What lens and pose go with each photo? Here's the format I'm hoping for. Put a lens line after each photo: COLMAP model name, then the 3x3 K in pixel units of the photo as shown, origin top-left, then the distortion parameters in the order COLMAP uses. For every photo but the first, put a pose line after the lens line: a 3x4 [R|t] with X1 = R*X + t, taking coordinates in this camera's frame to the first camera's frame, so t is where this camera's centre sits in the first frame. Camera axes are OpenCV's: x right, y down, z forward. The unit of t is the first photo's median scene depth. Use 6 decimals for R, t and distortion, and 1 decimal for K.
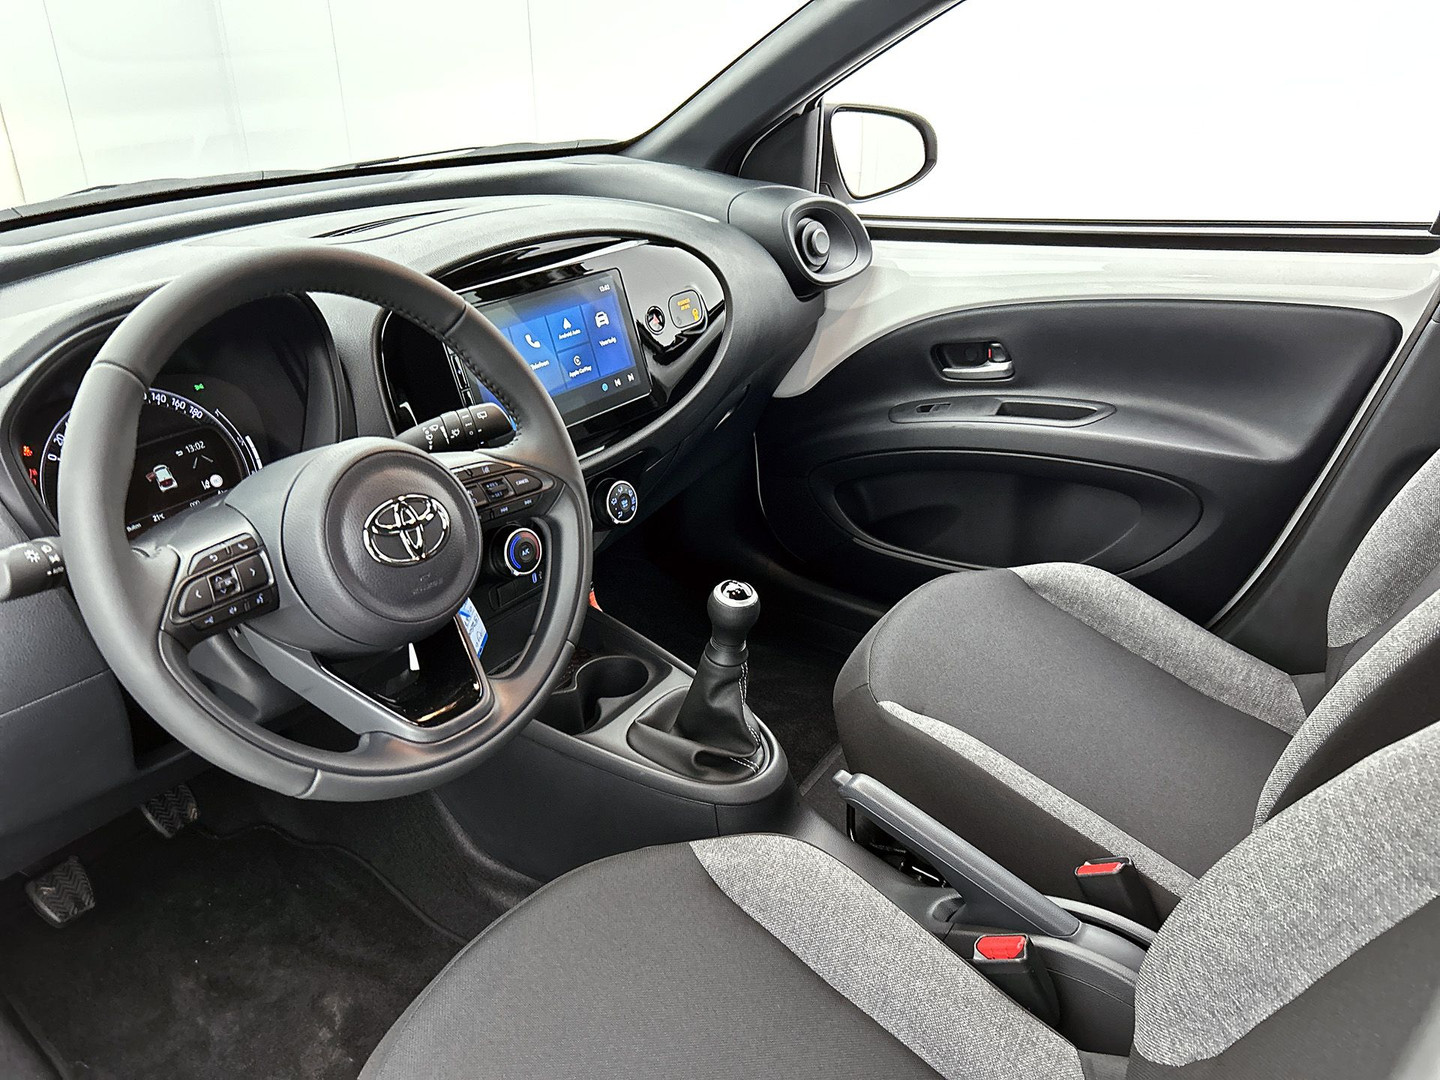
lens RADIAL K [[1097.8, 0, 733.4], [0, 1097.8, 550.2], [0, 0, 1]] dist [0.064348, -0.069812]
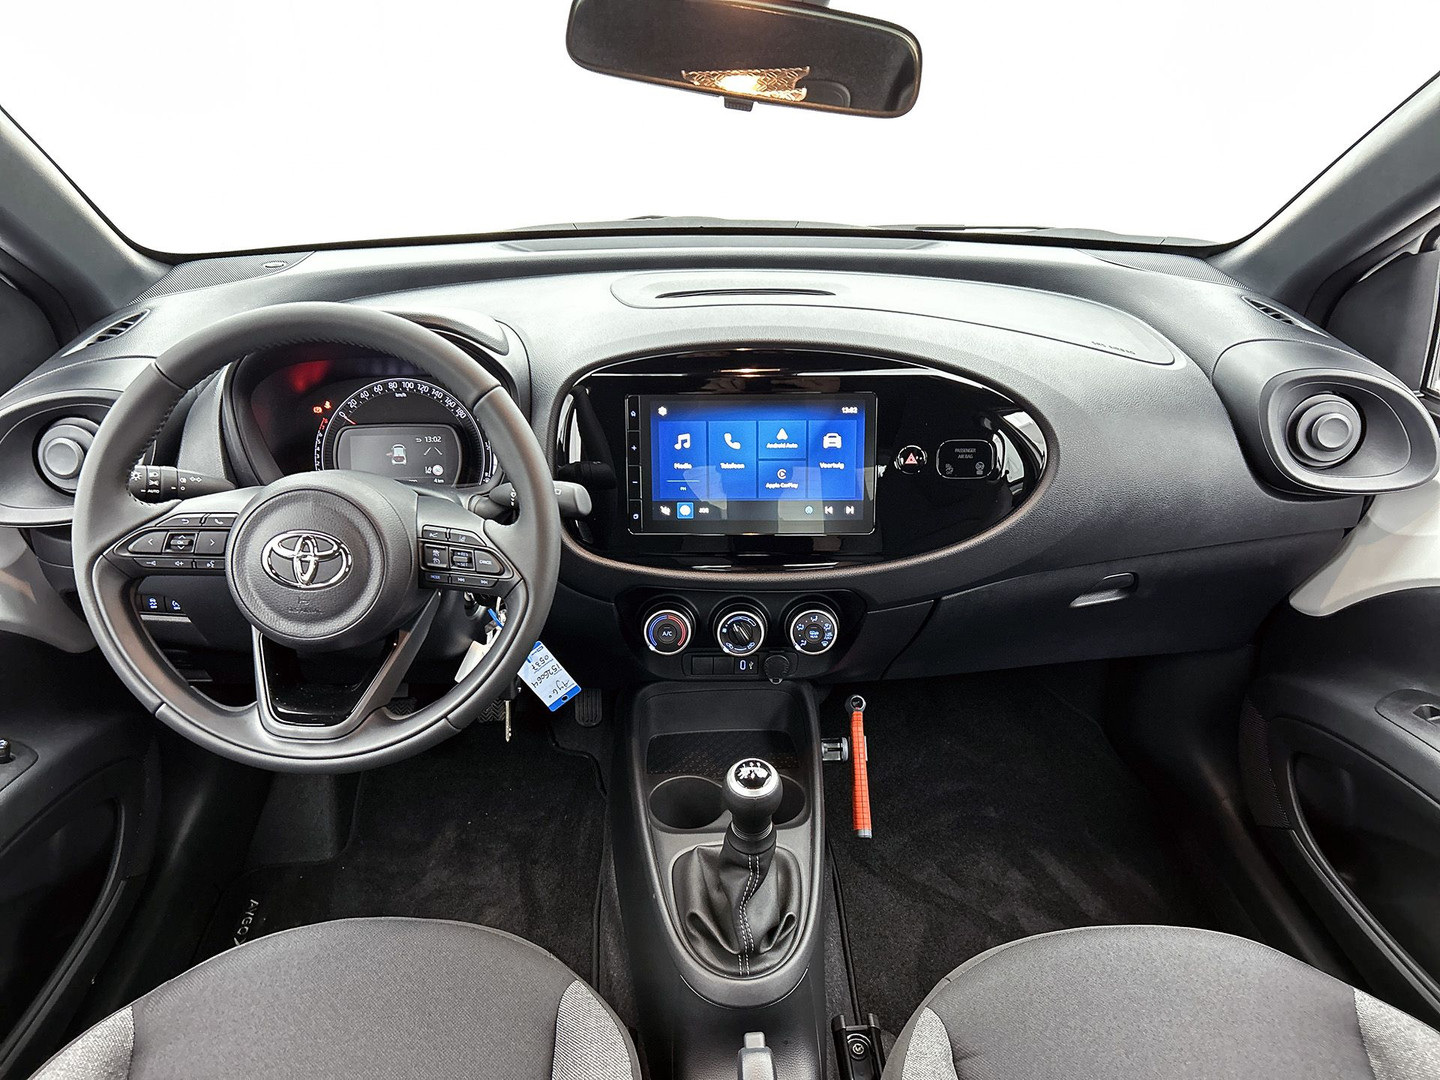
lens RADIAL K [[1097.8, 0, 739.3], [0, 1097.8, 539.6], [0, 0, 1]] dist [0.064348, -0.069812]
pose [[0.614156, 0.364665, -0.699880, 0.500369], [-0.372276, 0.915837, 0.150509, -0.242289], [0.695862, 0.168112, 0.698223, 0.321079]]
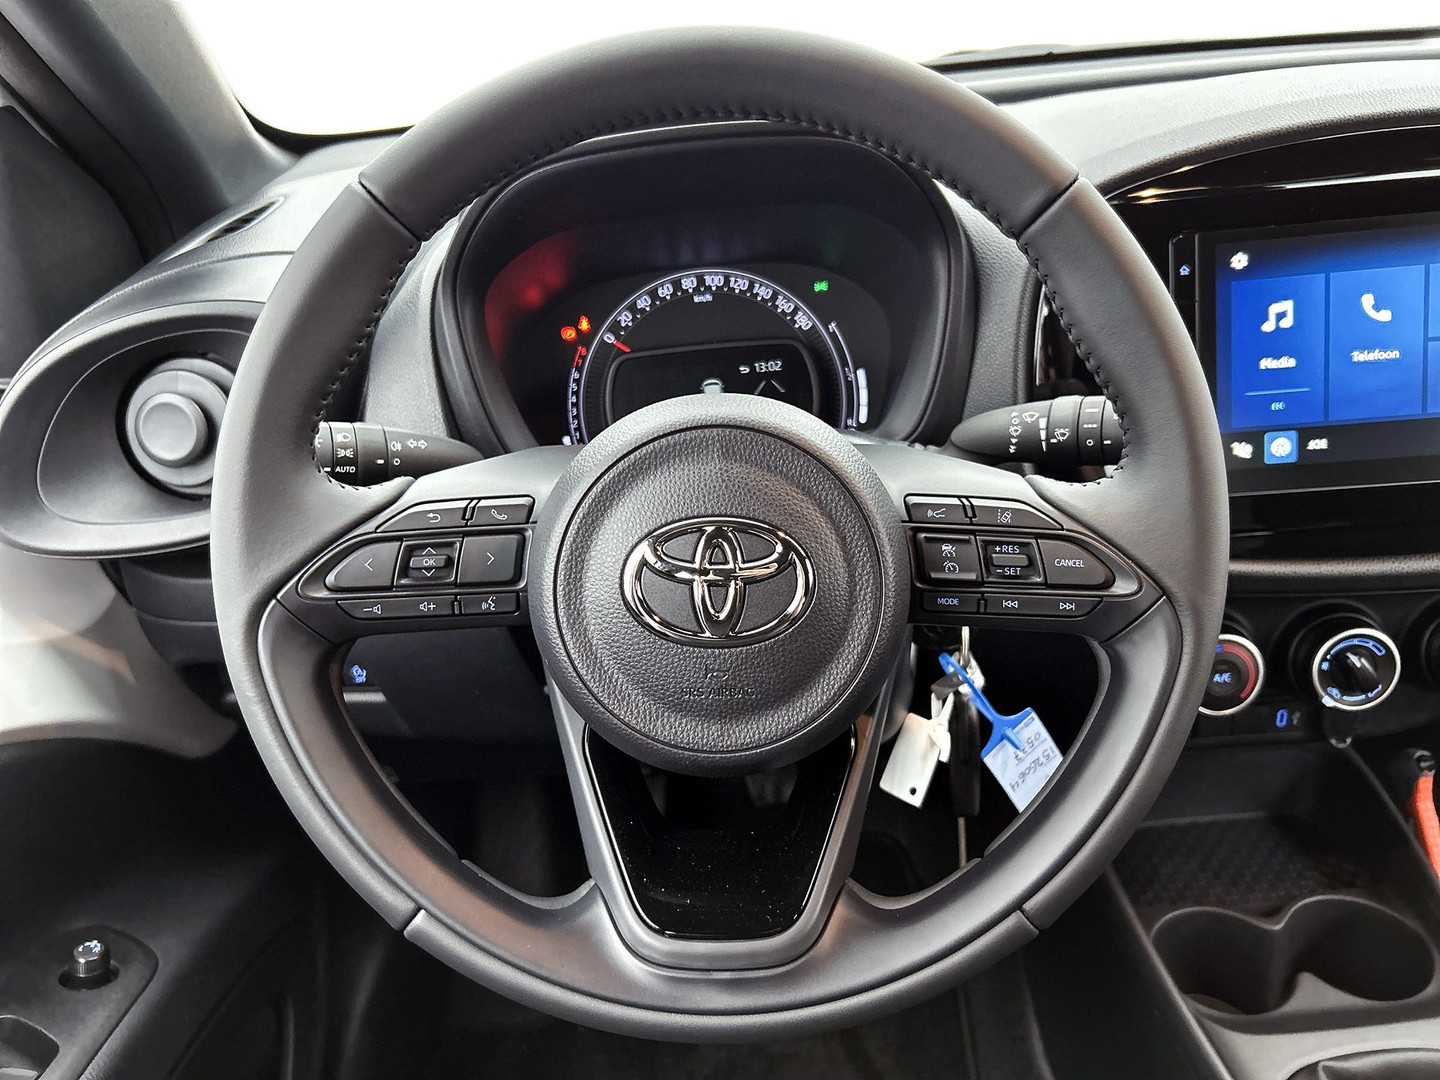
lens RADIAL K [[1097.8, 0, 733.3], [0, 1097.8, 543.4], [0, 0, 1]] dist [0.064348, -0.069812]
pose [[0.593774, 0.322815, -0.737037, 0.053282], [-0.300488, 0.938684, 0.169055, -0.079150], [0.746418, 0.121090, 0.654368, 0.425156]]
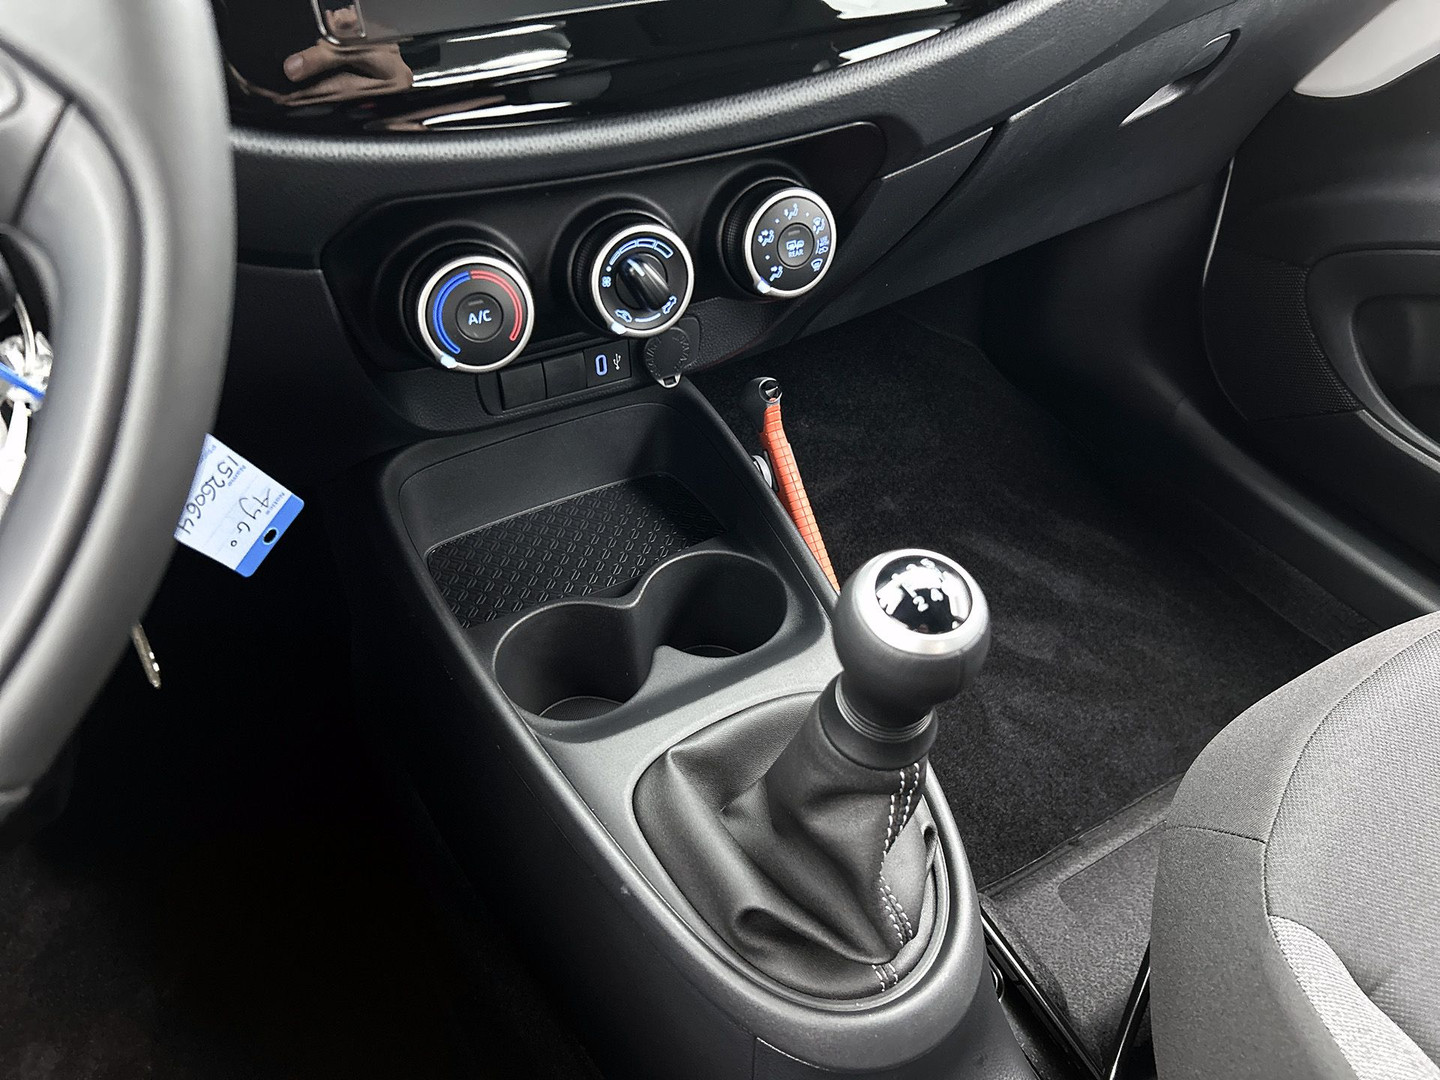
lens RADIAL K [[1097.8, 0, 729.2], [0, 1097.8, 538.0], [0, 0, 1]] dist [0.064348, -0.069812]
pose [[0.895832, 0.307062, -0.321243, 0.048306], [-0.219268, 0.934179, 0.281480, -0.055075], [0.386530, -0.181720, 0.904197, 0.627361]]
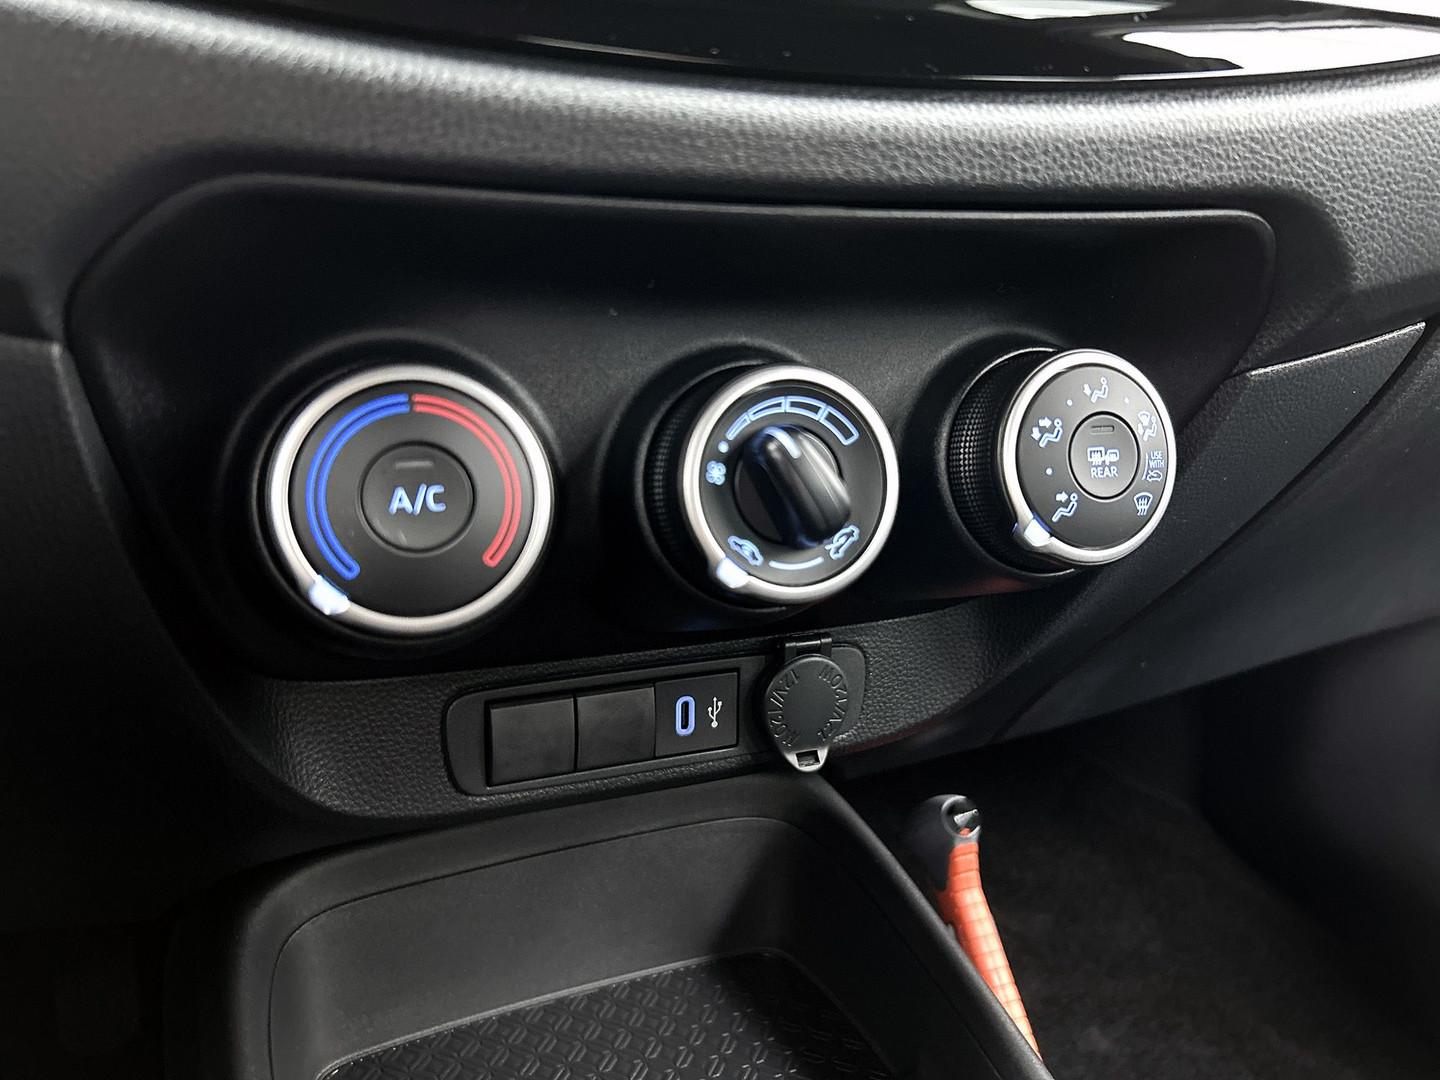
lens RADIAL K [[1097.8, 0, 730.5], [0, 1097.8, 535.0], [0, 0, 1]] dist [0.064348, -0.069812]
pose [[0.848311, 0.181199, -0.497529, -0.056288], [-0.274598, 0.953944, -0.120777, 0.014061], [0.452730, 0.239077, 0.858998, 0.840788]]
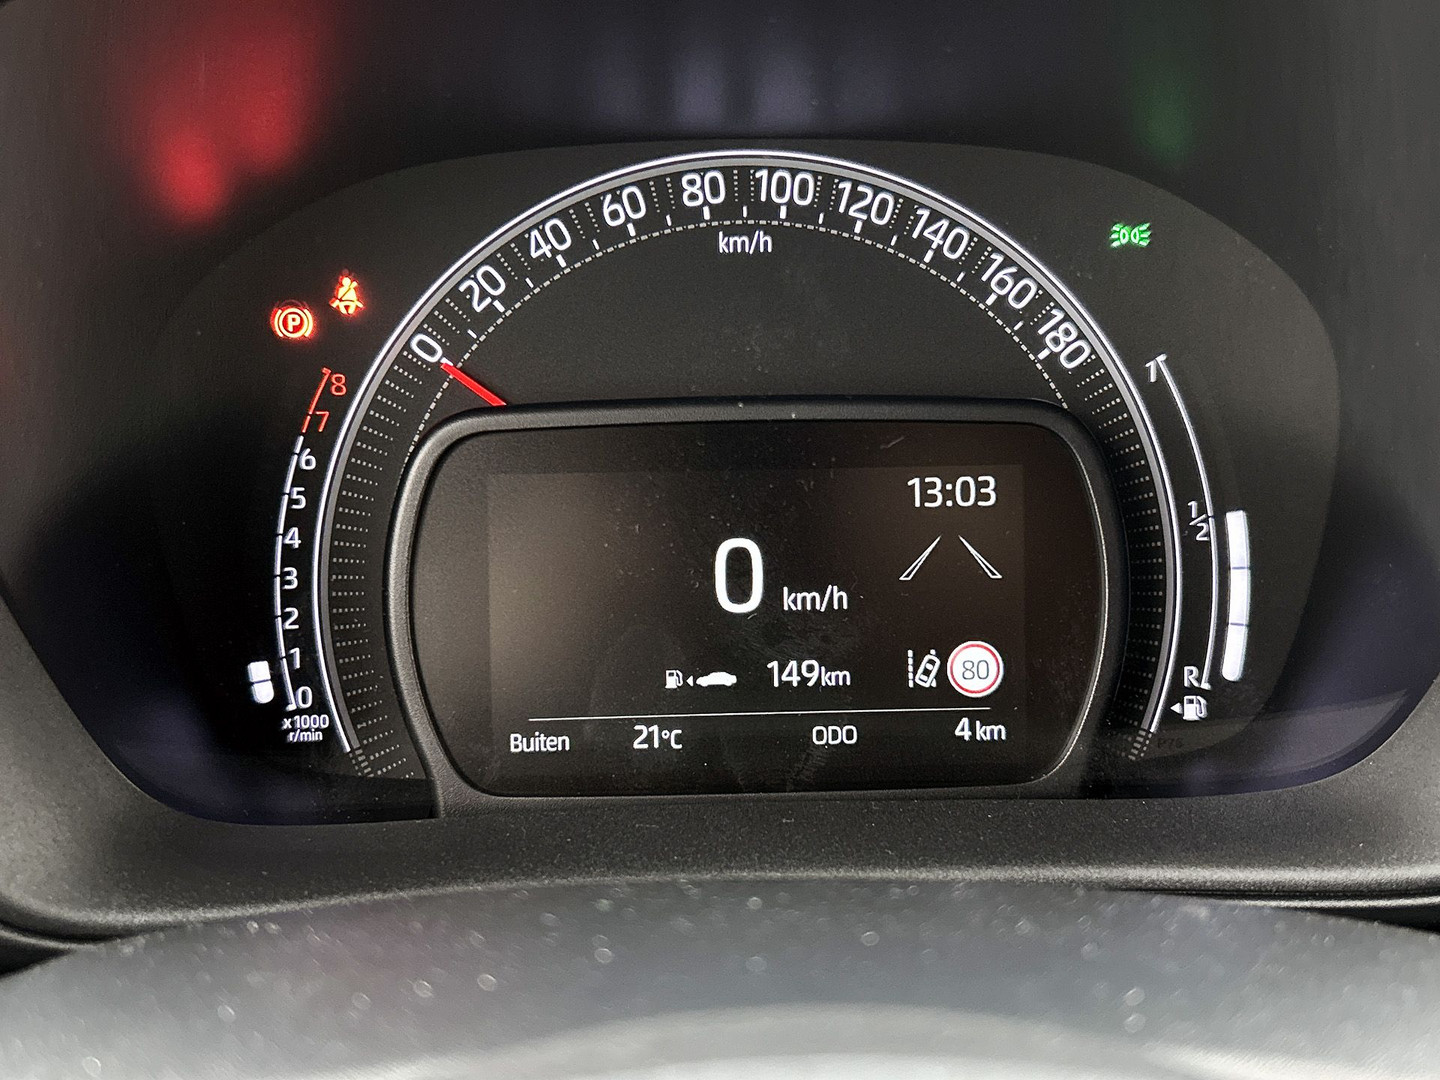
lens RADIAL K [[1494.1, 0, 720.9], [0, 1494.1, 535.4], [0, 0, 1]] dist [0.152558, 0.000000]
pose [[0.580646, 0.350615, -0.734792, -0.237930], [-0.372653, 0.916883, 0.143025, -0.087698], [0.723865, 0.190776, 0.663042, 0.626040]]
